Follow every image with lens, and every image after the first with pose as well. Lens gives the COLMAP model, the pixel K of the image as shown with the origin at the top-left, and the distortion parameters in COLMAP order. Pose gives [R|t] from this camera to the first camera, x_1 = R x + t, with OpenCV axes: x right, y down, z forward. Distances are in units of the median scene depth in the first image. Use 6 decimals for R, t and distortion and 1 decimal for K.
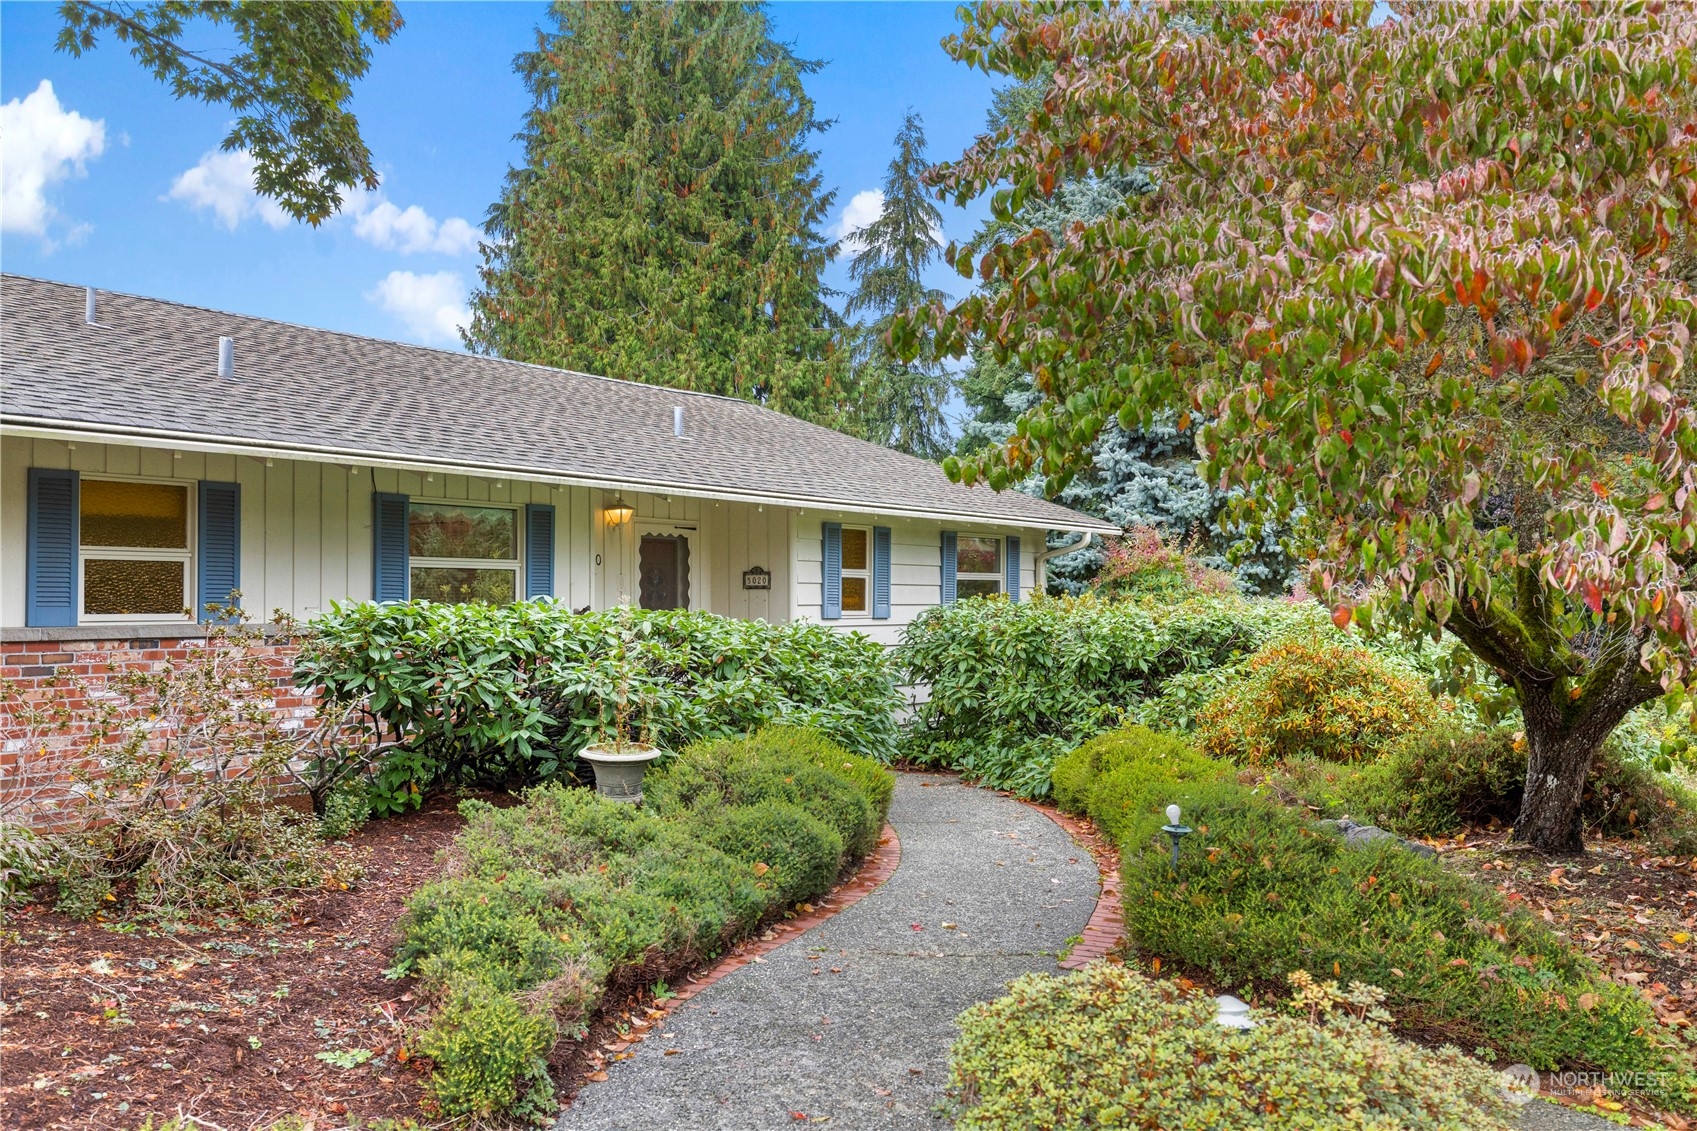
lens RADIAL K [[1630.4, 0, 848.5], [0, 1630.4, 565.5], [0, 0, 1]] dist [0.001848, 0.002493]
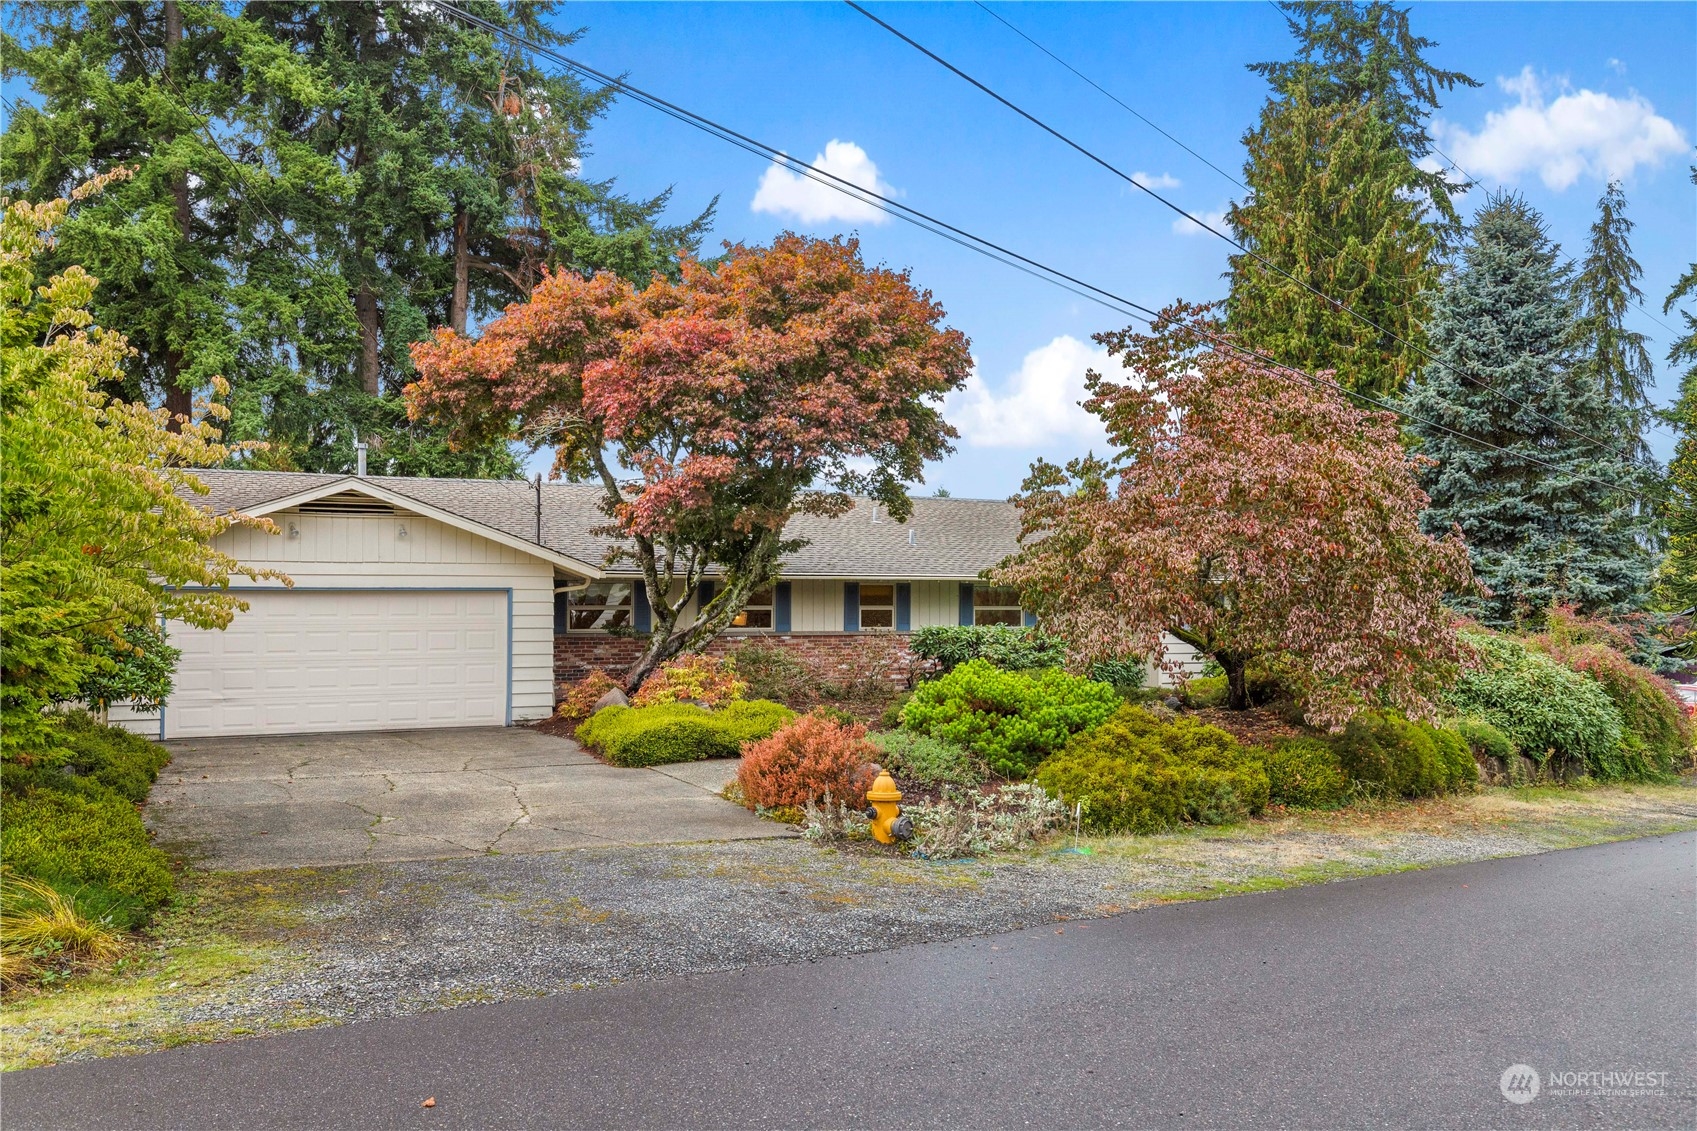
lens RADIAL K [[1533.1, 0, 848.5], [0, 1533.1, 565.5], [0, 0, 1]] dist [0.001114, 0.001003]
pose [[0.858408, -0.004753, -0.512945, 0.205113], [0.005963, 0.999982, 0.000714, -0.018104], [0.512932, -0.003671, 0.858421, -0.310690]]
